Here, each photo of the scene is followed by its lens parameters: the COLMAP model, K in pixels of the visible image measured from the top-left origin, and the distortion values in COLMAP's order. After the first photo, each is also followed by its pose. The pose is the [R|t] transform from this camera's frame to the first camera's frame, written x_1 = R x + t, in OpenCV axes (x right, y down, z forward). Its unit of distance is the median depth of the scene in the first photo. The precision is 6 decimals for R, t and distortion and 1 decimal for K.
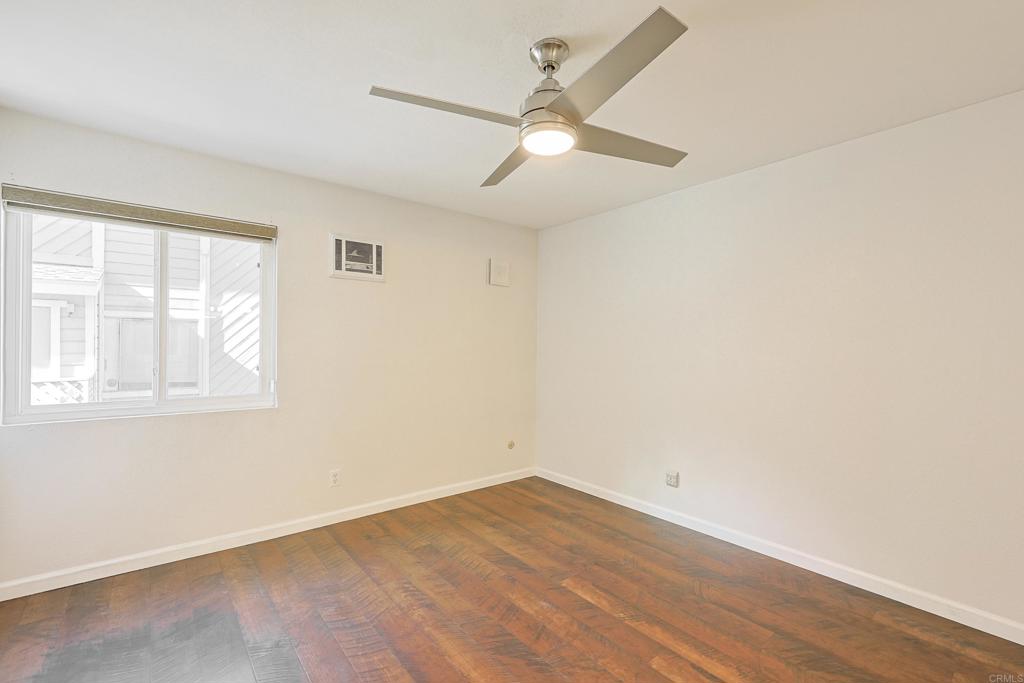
lens RADIAL K [[442.4, 0, 510.4], [0, 442.4, 338.2], [0, 0, 1]] dist [0.002808, -0.000056]
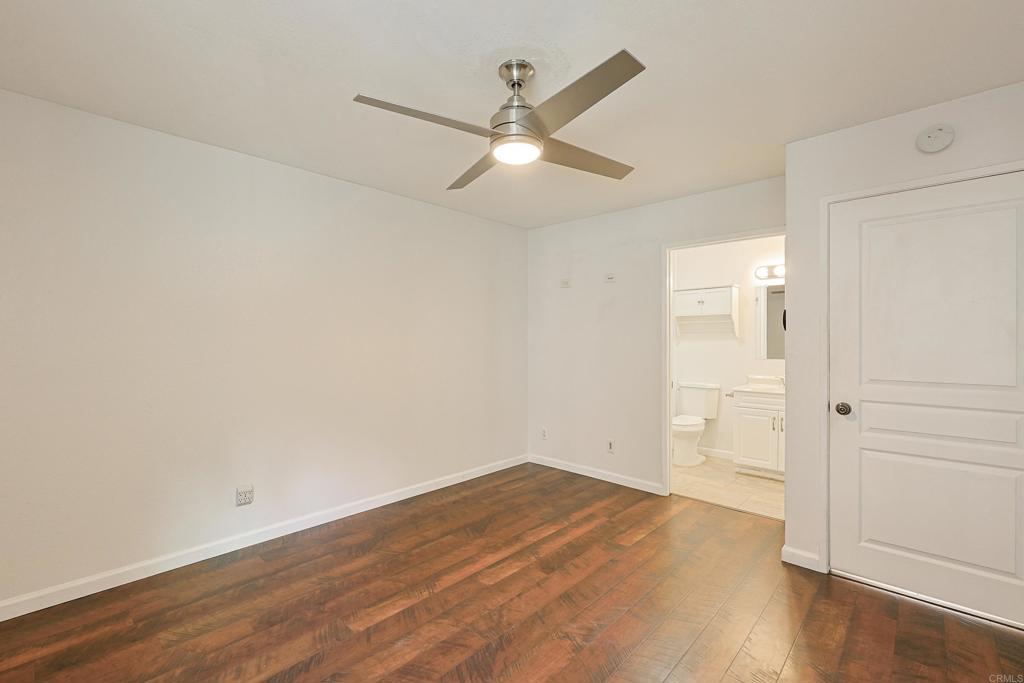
lens RADIAL K [[442.4, 0, 510.4], [0, 442.4, 338.2], [0, 0, 1]] dist [0.002808, -0.000056]
pose [[-0.134994, 0.000904, 0.990846, -0.769379], [-0.017157, 0.999848, -0.003250, 0.022841], [-0.990698, -0.017439, -0.134958, 0.904547]]
